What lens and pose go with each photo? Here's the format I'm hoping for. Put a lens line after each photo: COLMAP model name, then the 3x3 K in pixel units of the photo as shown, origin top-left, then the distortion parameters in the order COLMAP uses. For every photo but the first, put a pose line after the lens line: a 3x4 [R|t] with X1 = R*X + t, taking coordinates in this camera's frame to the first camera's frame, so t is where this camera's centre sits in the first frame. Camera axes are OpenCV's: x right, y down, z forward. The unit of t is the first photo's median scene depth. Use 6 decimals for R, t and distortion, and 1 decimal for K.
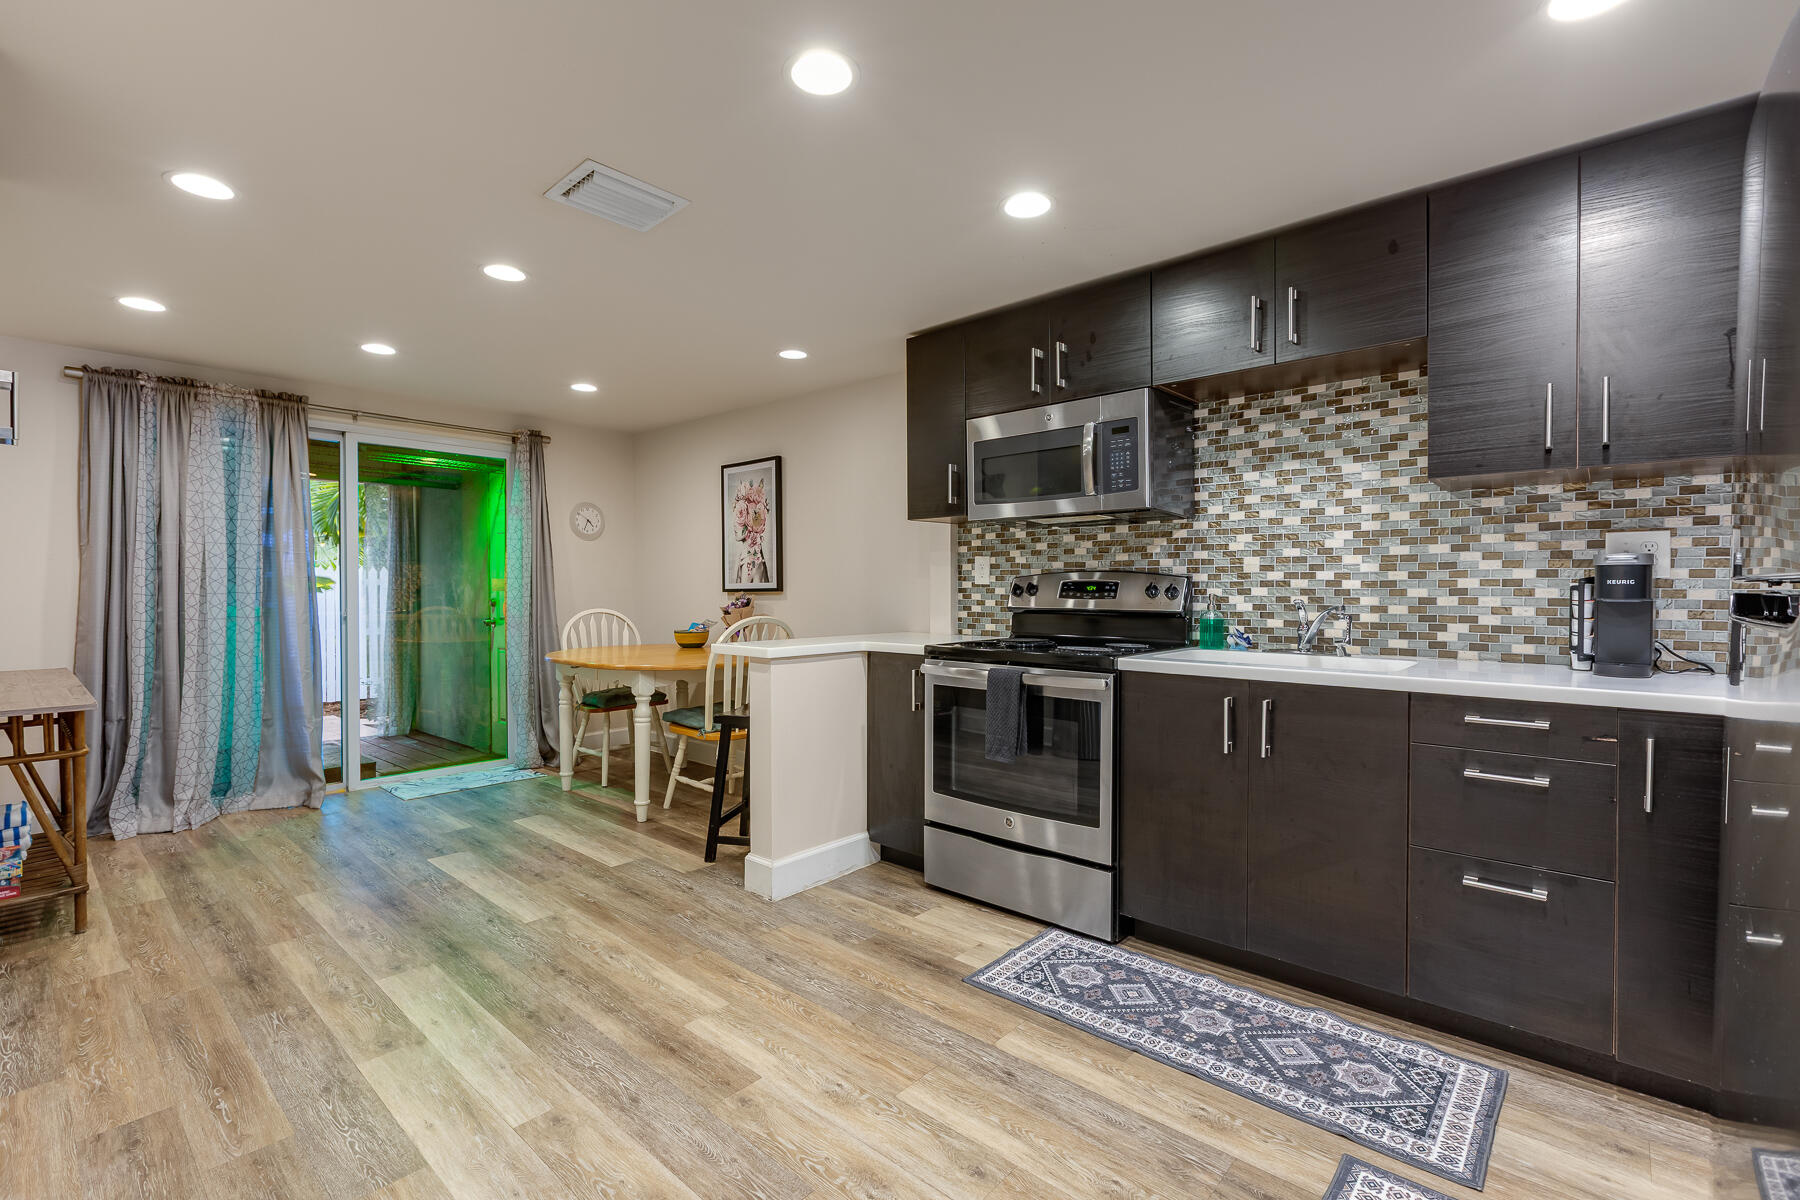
lens RADIAL K [[812.3, 0, 893.0], [0, 812.3, 595.4], [0, 0, 1]] dist [-0.002902, -0.000717]
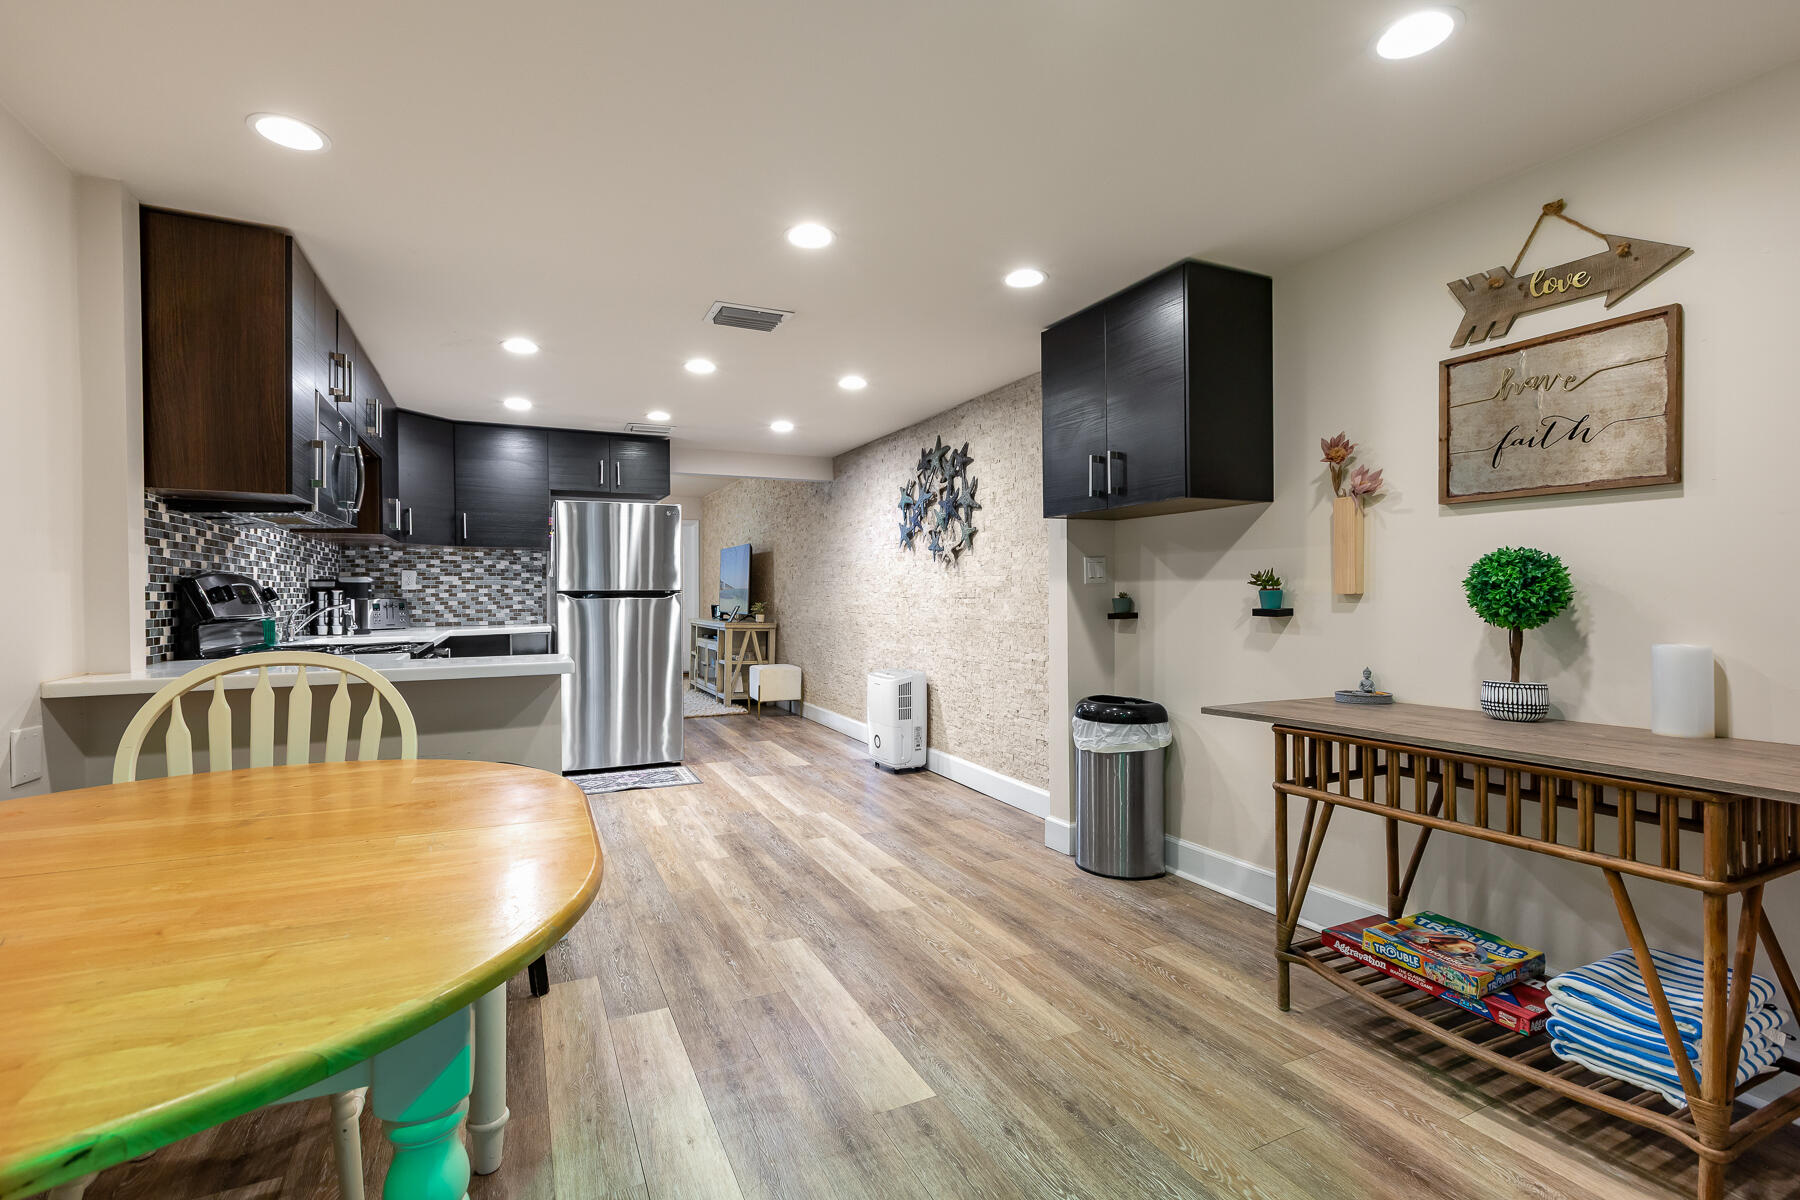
lens RADIAL K [[812.3, 0, 898.1], [0, 812.3, 597.9], [0, 0, 1]] dist [-0.002902, -0.000717]
pose [[-0.925130, 0.003001, 0.379639, -1.190901], [0.008322, 0.999889, 0.012375, -0.013287], [-0.379559, 0.014607, -0.925052, 2.364333]]
